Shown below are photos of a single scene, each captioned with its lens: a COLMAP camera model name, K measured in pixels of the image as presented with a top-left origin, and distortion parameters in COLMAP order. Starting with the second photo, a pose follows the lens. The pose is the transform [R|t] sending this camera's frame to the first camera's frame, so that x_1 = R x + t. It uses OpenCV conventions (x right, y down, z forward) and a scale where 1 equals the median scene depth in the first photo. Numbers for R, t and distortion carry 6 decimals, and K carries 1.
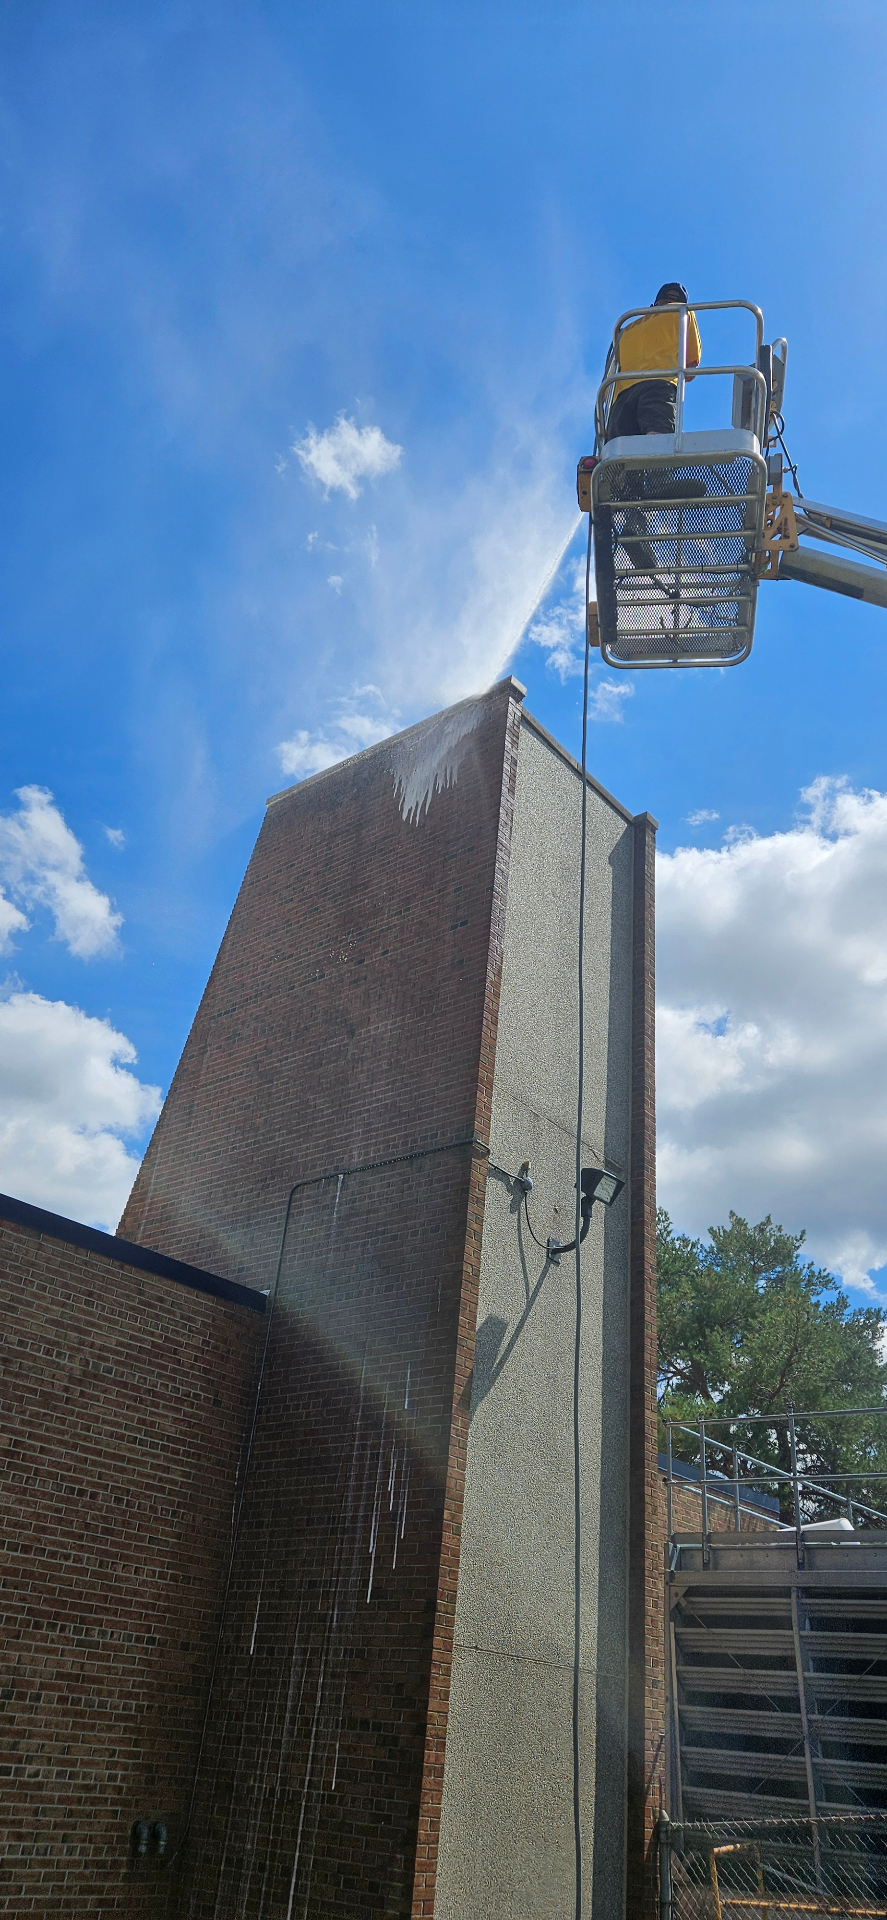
lens RADIAL K [[1266.0, 0, 443.5], [0, 1266.0, 960.0], [0, 0, 1]] dist [-0.001610, -0.003203]
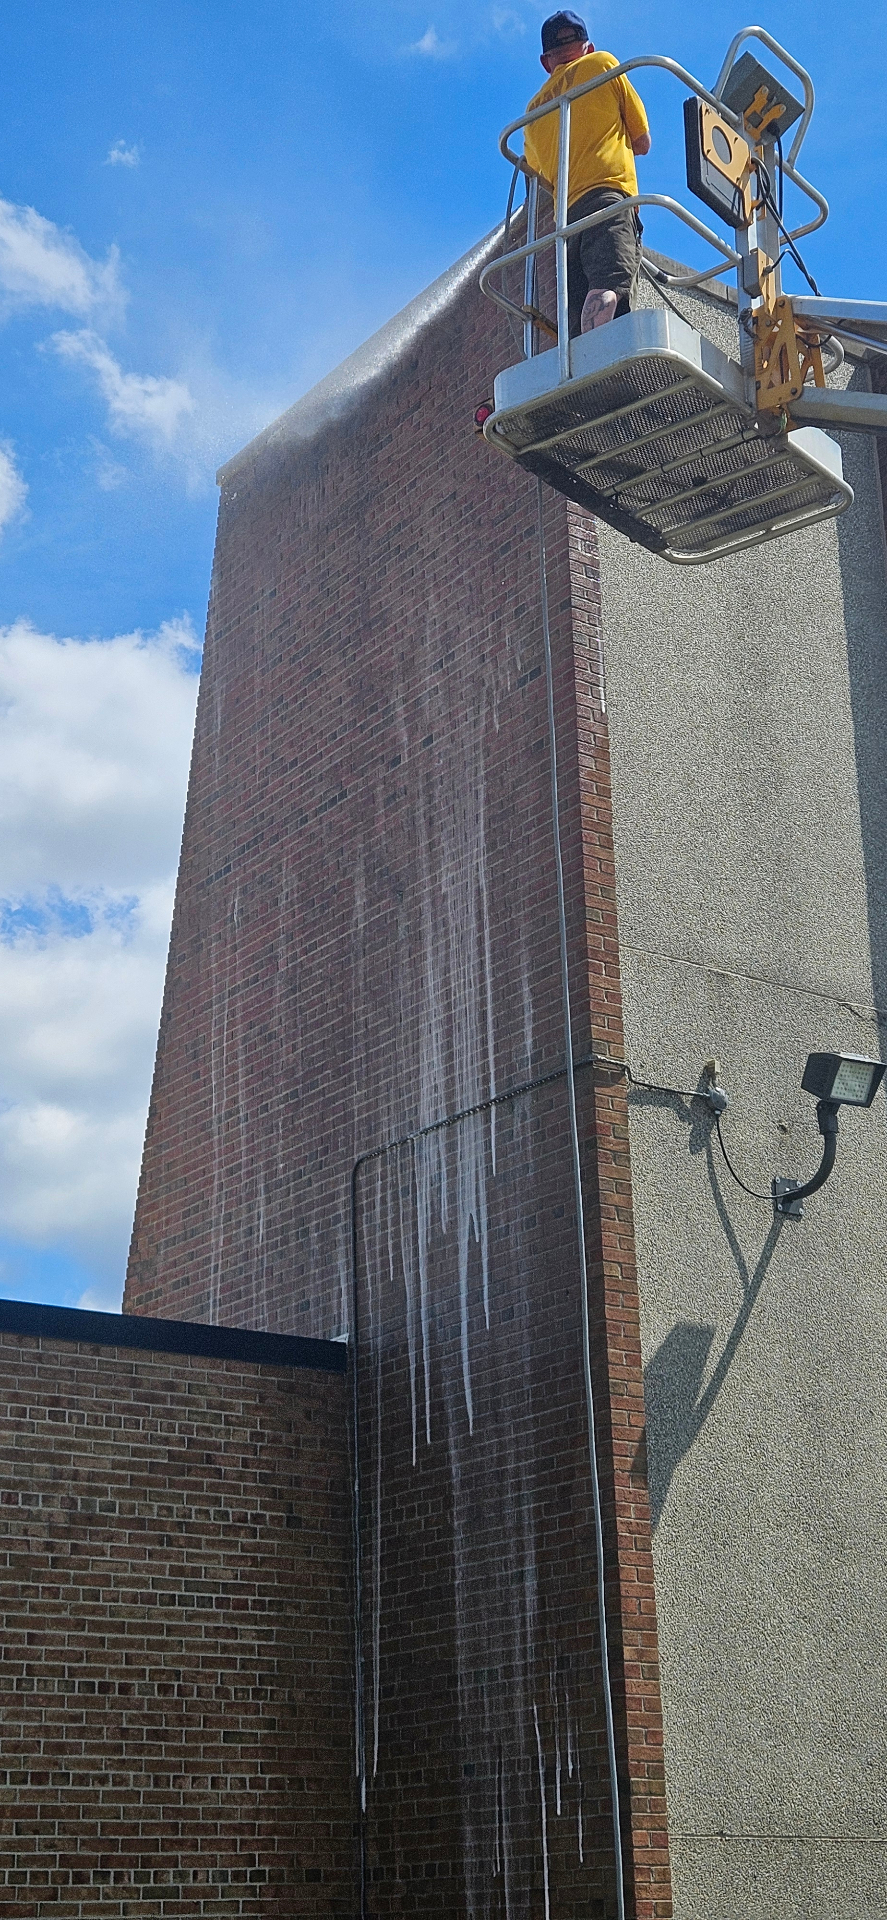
lens RADIAL K [[2658.8, 0, 443.5], [0, 2658.8, 960.0], [0, 0, 1]] dist [0.003391, 0.134724]
pose [[0.952588, -0.187610, -0.239540, 0.283643], [0.232523, 0.956637, 0.175438, -0.148145], [0.196239, -0.222819, 0.954904, -0.218249]]
